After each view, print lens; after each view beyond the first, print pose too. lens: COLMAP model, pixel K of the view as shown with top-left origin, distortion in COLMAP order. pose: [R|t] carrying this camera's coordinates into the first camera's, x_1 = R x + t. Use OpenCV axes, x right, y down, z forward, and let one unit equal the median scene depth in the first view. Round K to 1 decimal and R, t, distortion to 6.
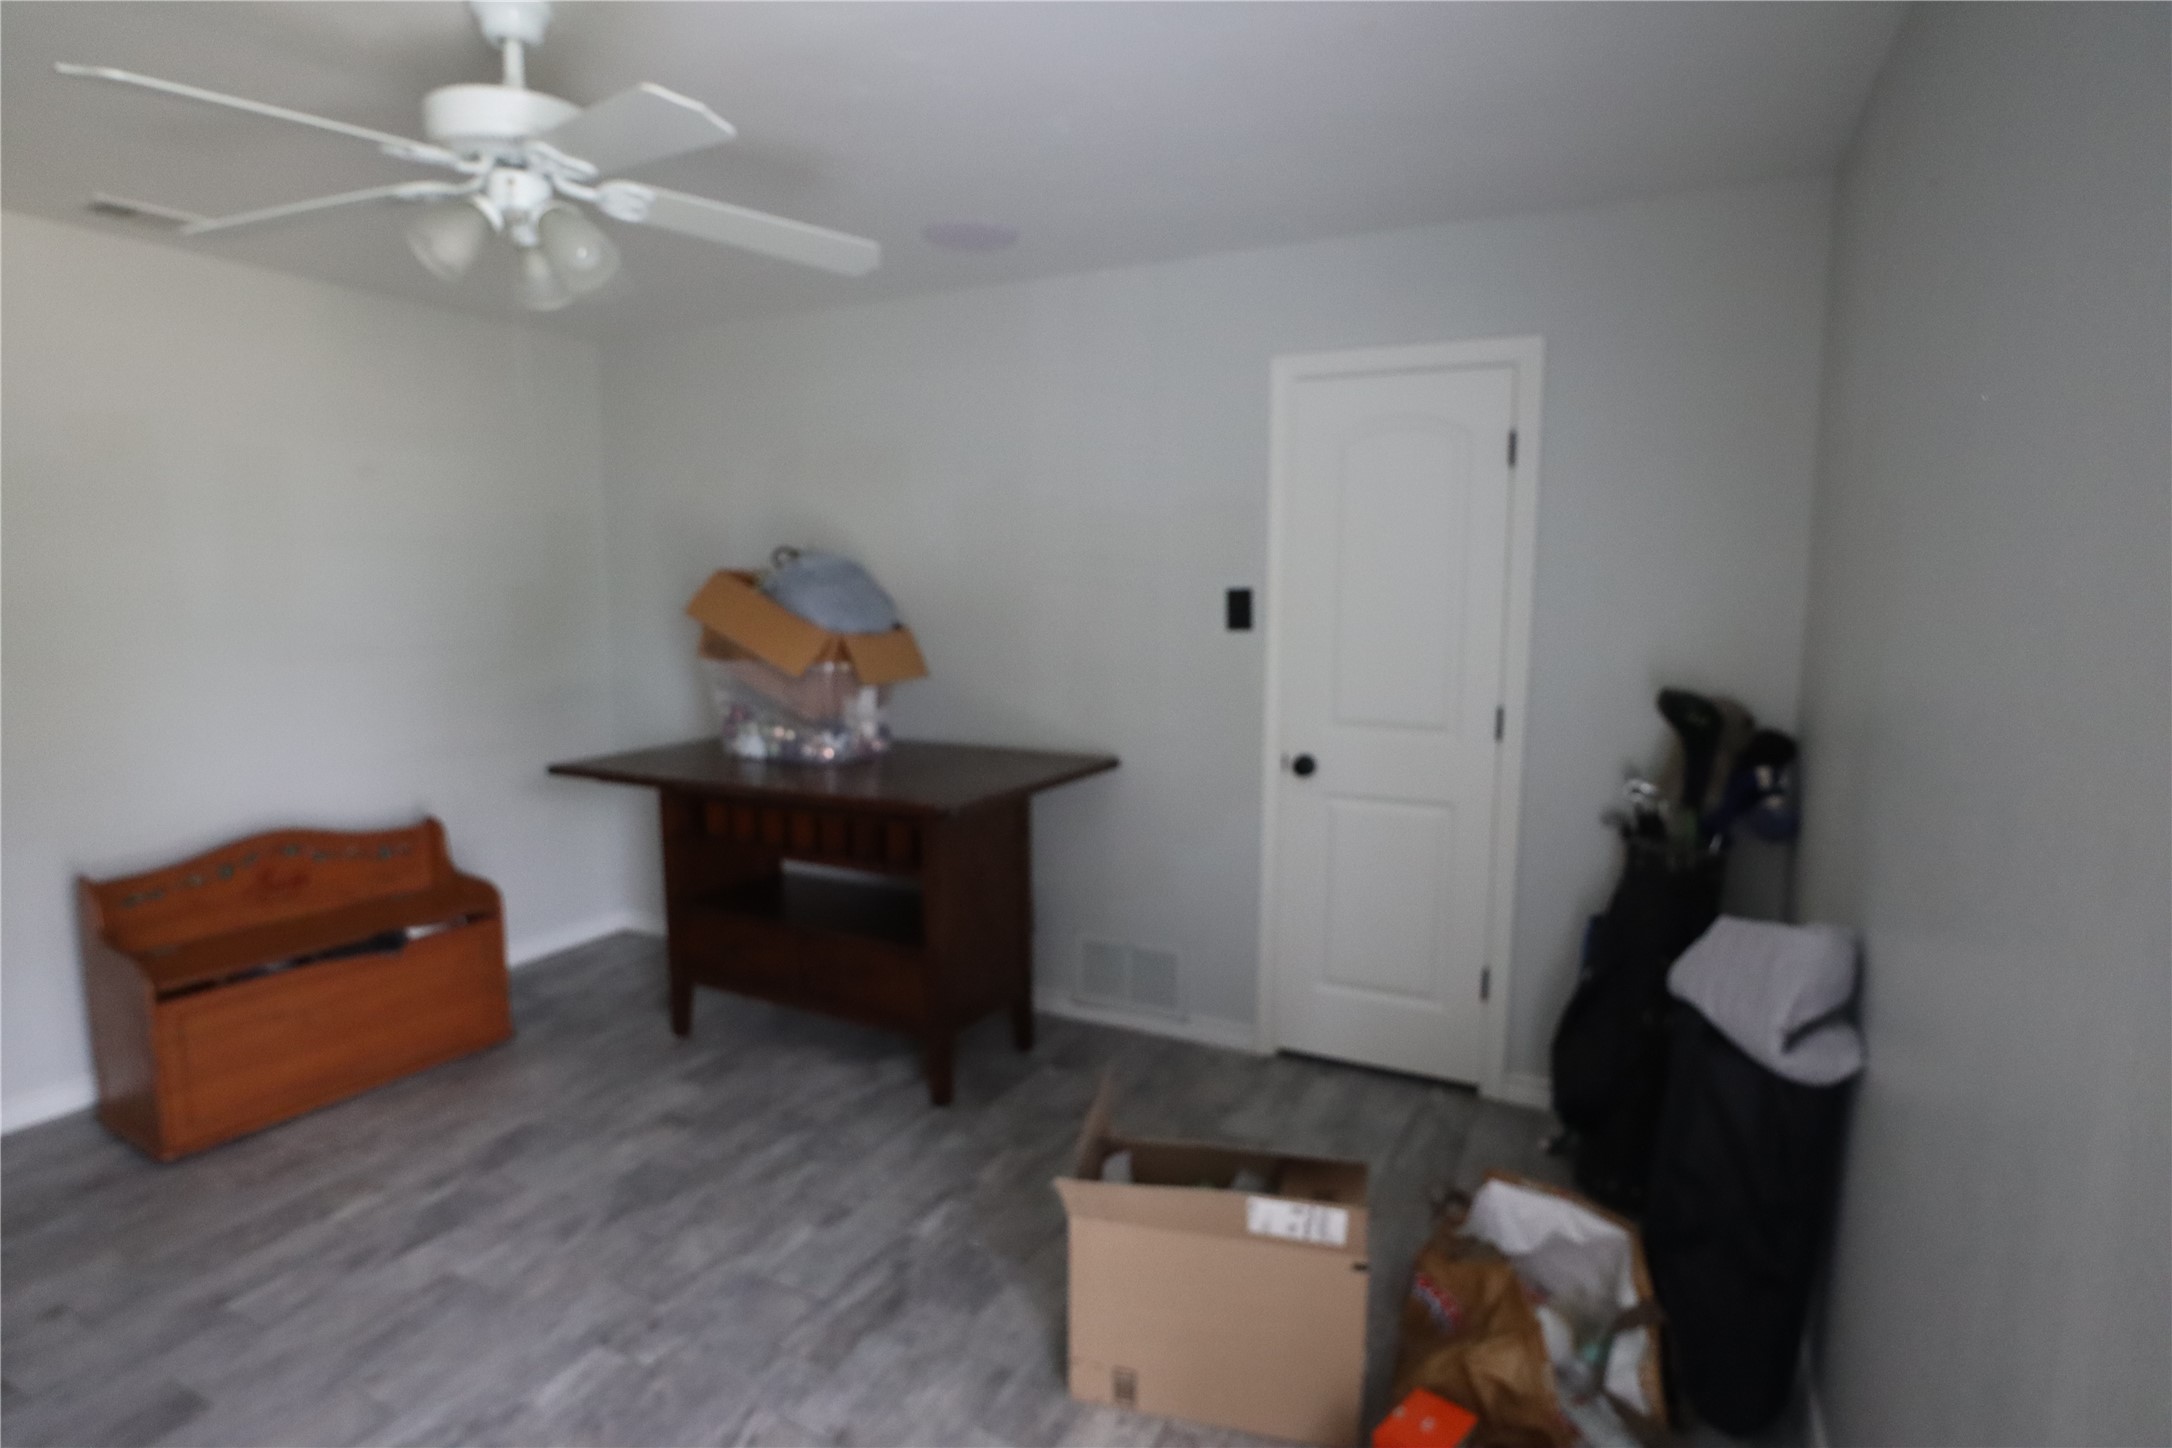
lens RADIAL K [[1116.3, 0, 1096.4], [0, 1116.3, 729.2], [0, 0, 1]] dist [-0.022576, 0.001068]
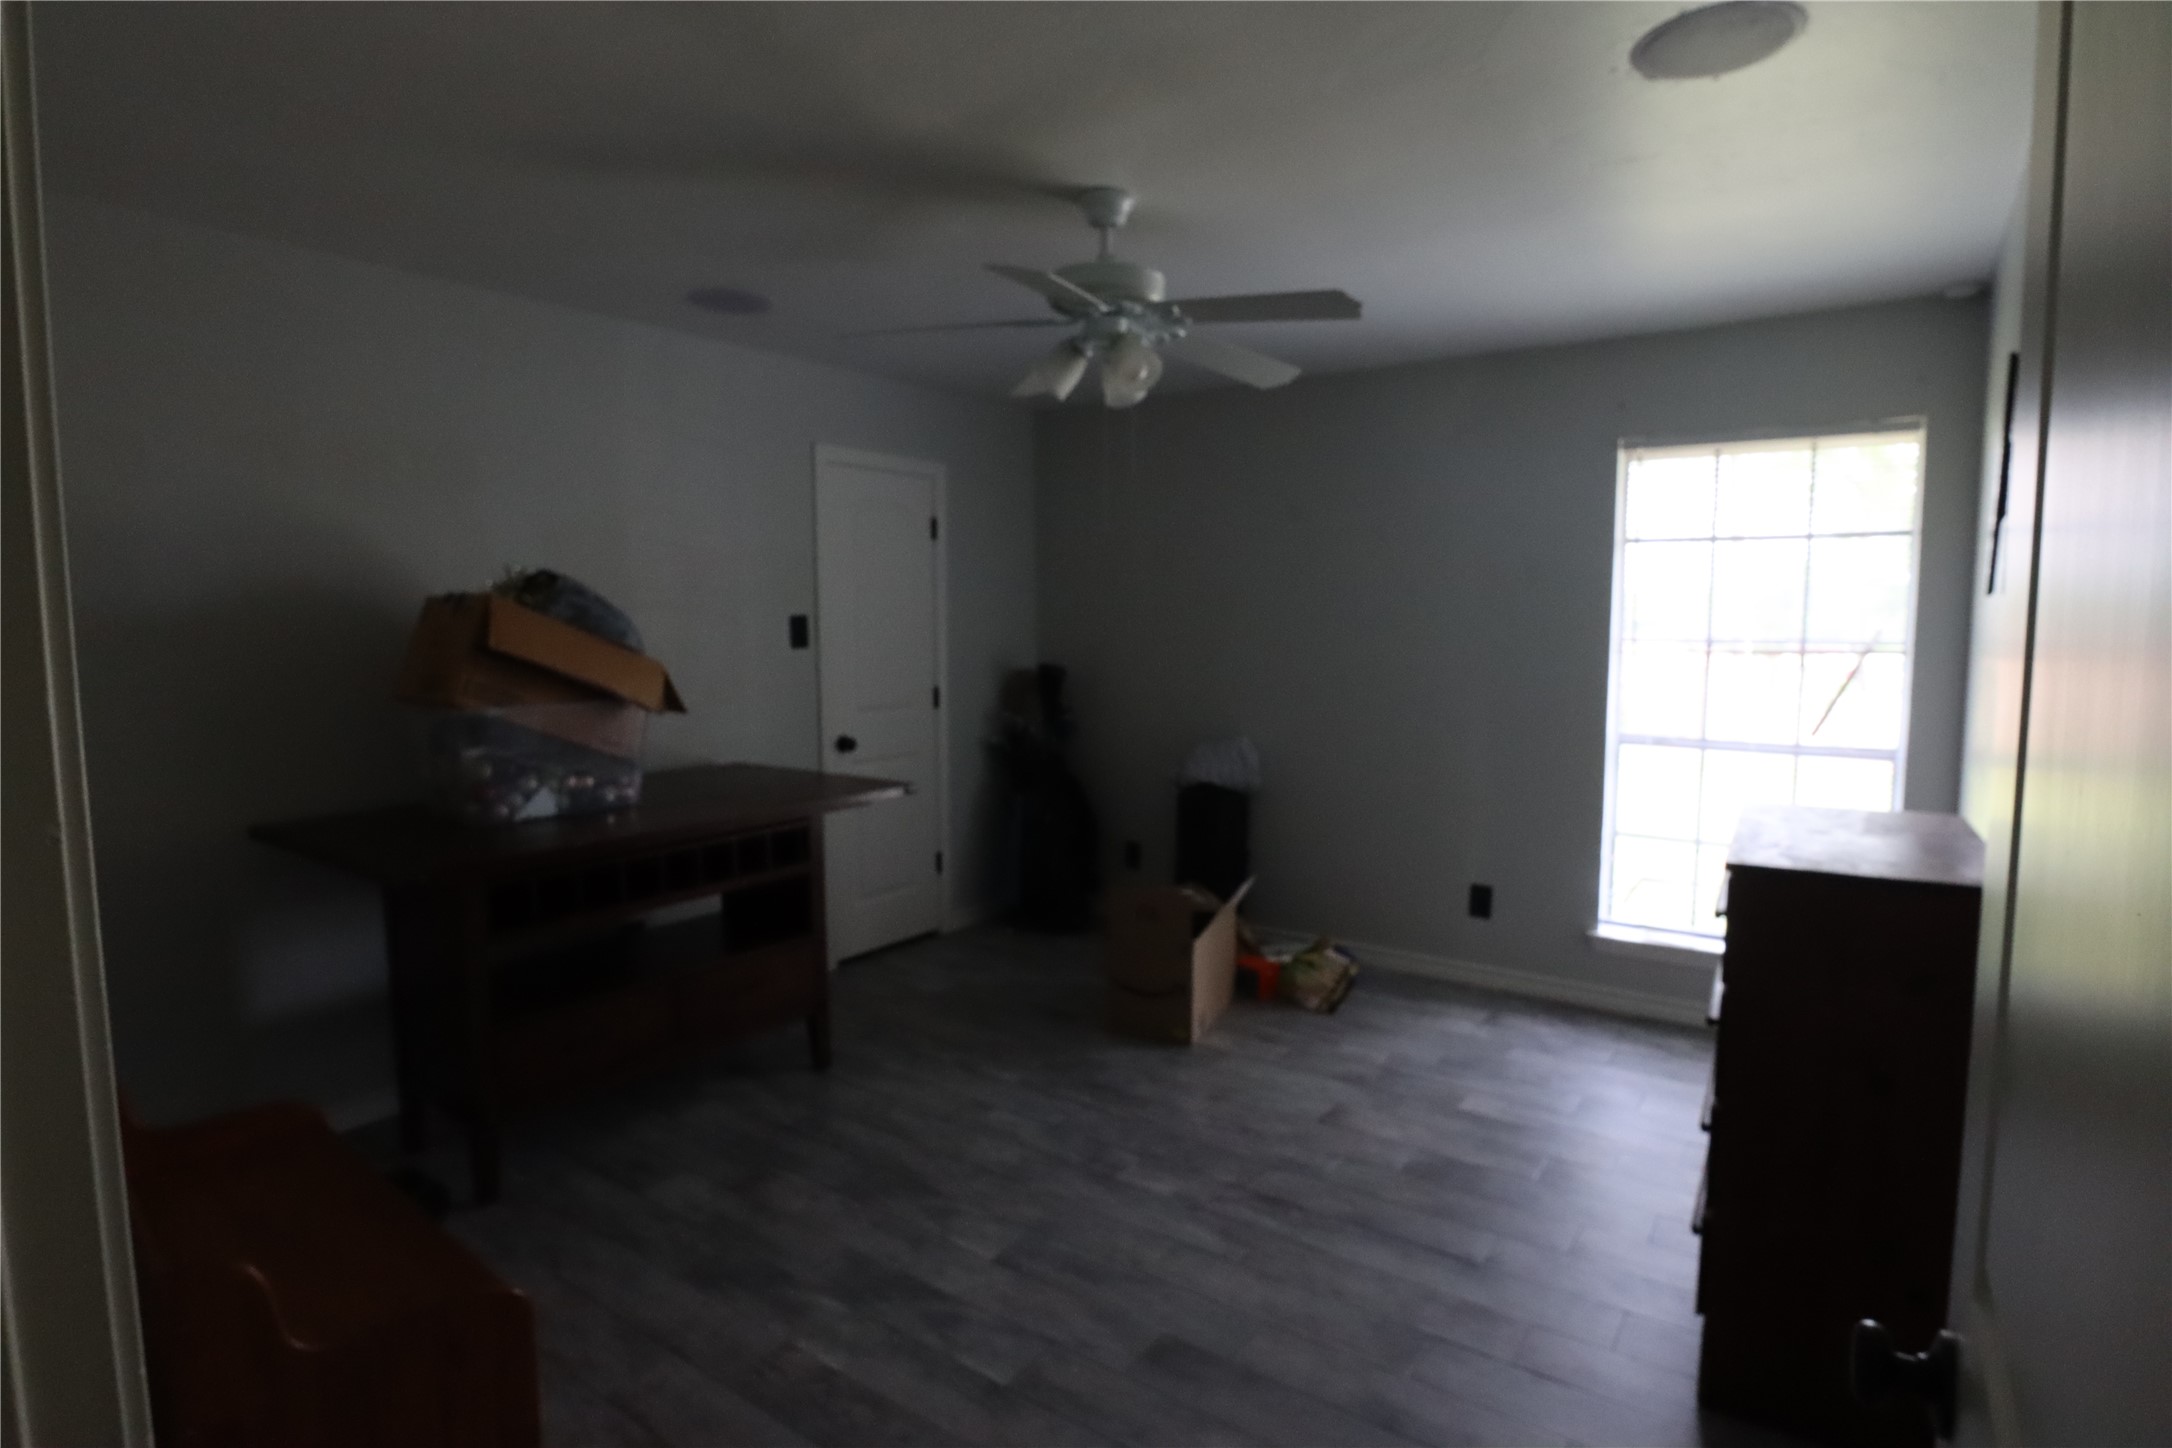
lens RADIAL K [[1101.9, 0, 1086.0], [0, 1101.9, 724.0], [0, 0, 1]] dist [-0.055729, 0.000222]
pose [[0.165146, -0.096978, 0.981490, -1.225388], [0.130292, 0.988577, 0.075755, -0.062342], [-0.977625, 0.115370, 0.175895, 0.534902]]
